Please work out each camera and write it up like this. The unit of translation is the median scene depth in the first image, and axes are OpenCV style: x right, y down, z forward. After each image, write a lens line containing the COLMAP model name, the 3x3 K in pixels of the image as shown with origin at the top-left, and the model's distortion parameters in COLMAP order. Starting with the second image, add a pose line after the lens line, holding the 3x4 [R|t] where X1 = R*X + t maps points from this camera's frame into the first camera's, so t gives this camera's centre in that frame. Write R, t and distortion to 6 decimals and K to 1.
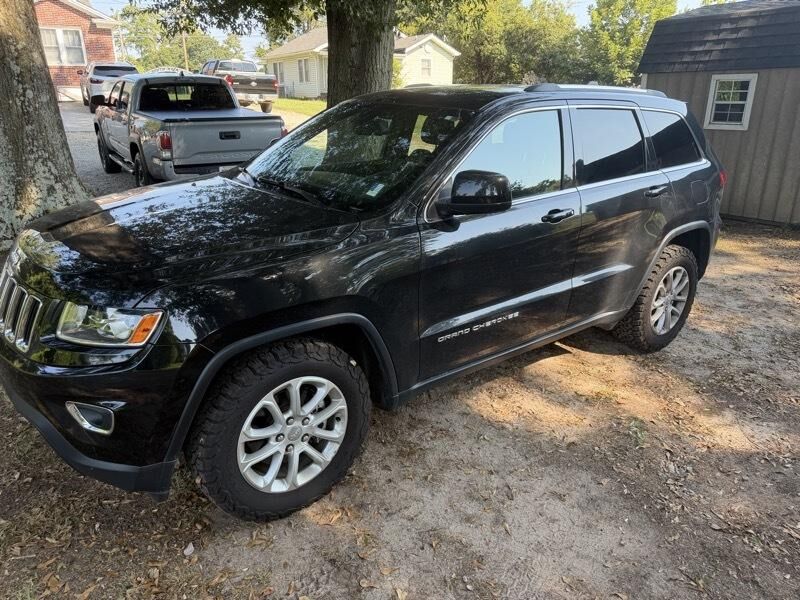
lens RADIAL K [[575.0, 0, 395.7], [0, 575.0, 299.8], [0, 0, 1]] dist [0.019169, -0.025488]
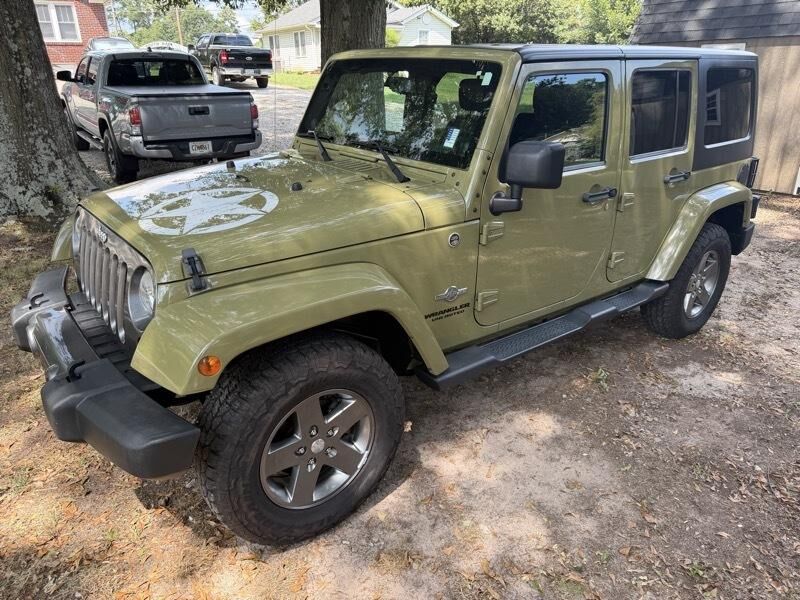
lens RADIAL K [[575.0, 0, 399.4], [0, 575.0, 301.5], [0, 0, 1]] dist [0.019169, -0.025488]
pose [[0.999922, -0.012265, 0.002509, 0.012344], [0.012144, 0.998973, 0.043641, 0.010007], [-0.003042, -0.043607, 0.999044, -0.030319]]
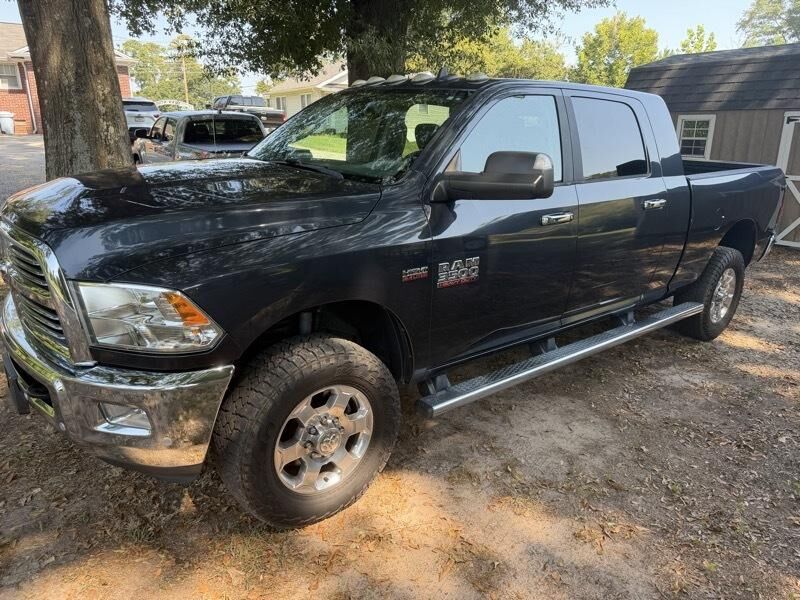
lens RADIAL K [[575.0, 0, 396.4], [0, 575.0, 303.2], [0, 0, 1]] dist [0.019169, -0.025488]
pose [[0.999929, 0.001415, 0.011839, -0.035627], [-0.000871, 0.998950, -0.045806, 0.045145], [-0.011891, 0.045793, 0.998880, -0.145243]]
